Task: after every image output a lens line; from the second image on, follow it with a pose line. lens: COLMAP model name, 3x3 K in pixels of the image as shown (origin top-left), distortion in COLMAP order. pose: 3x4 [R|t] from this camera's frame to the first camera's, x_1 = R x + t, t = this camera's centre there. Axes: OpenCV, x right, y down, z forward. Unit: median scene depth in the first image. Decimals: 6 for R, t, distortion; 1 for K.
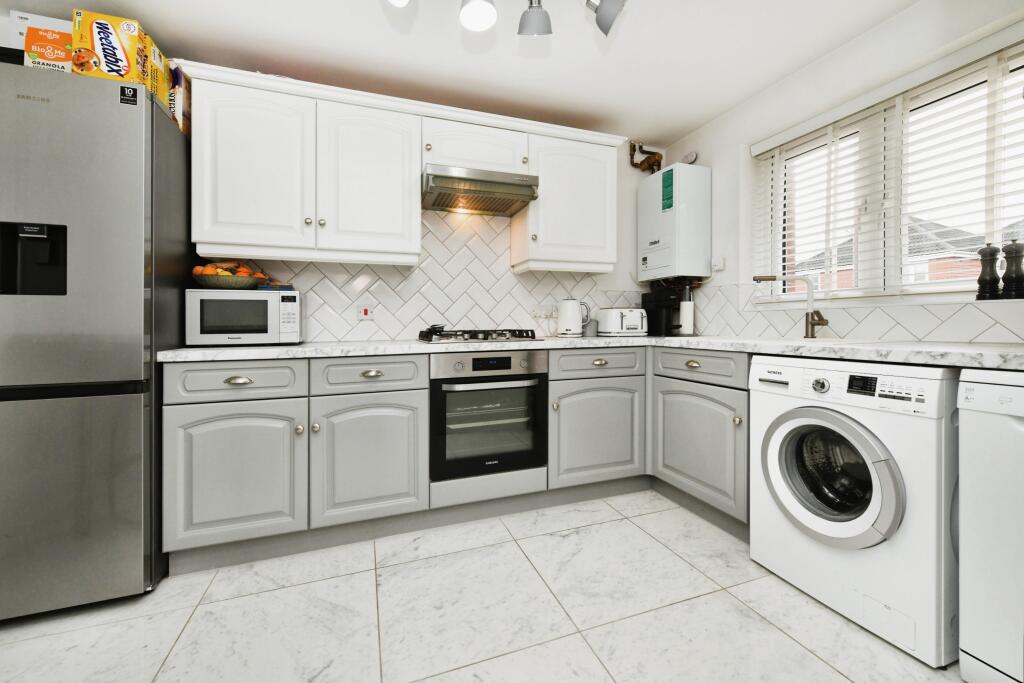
lens RADIAL K [[406.6, 0, 510.8], [0, 406.6, 330.2], [0, 0, 1]] dist [0.000155, -0.000028]
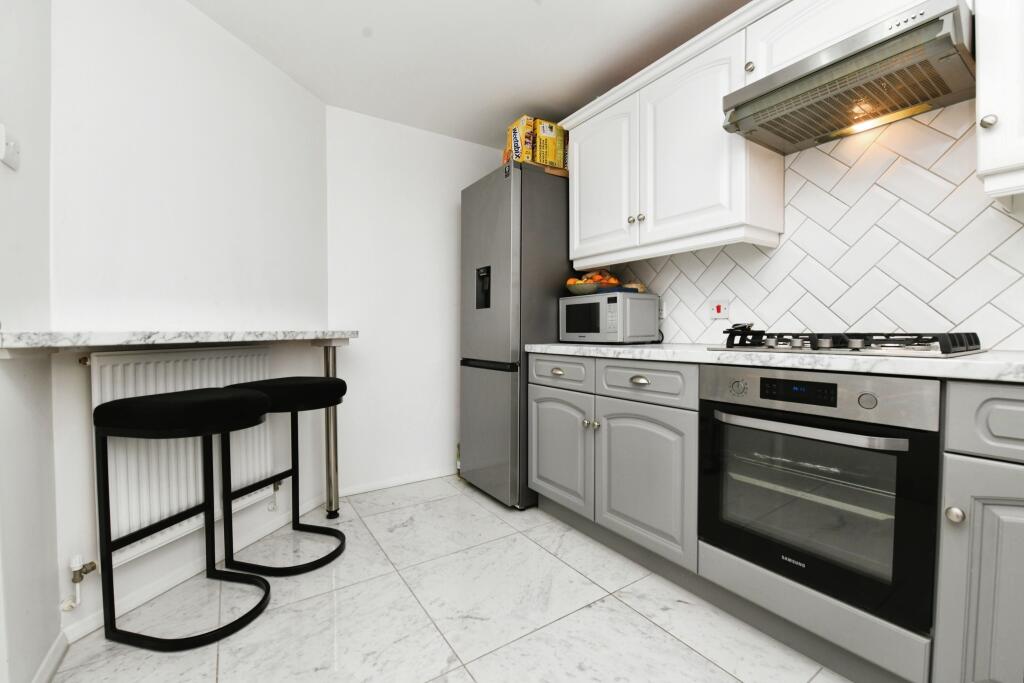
lens RADIAL K [[423.3, 0, 519.0], [0, 423.3, 338.8], [0, 0, 1]] dist [-0.020205, -0.000323]
pose [[0.248979, 0.026173, -0.968155, 0.446440], [-0.010316, 0.999650, 0.024371, -0.001842], [0.968454, 0.003920, 0.249162, 0.500225]]
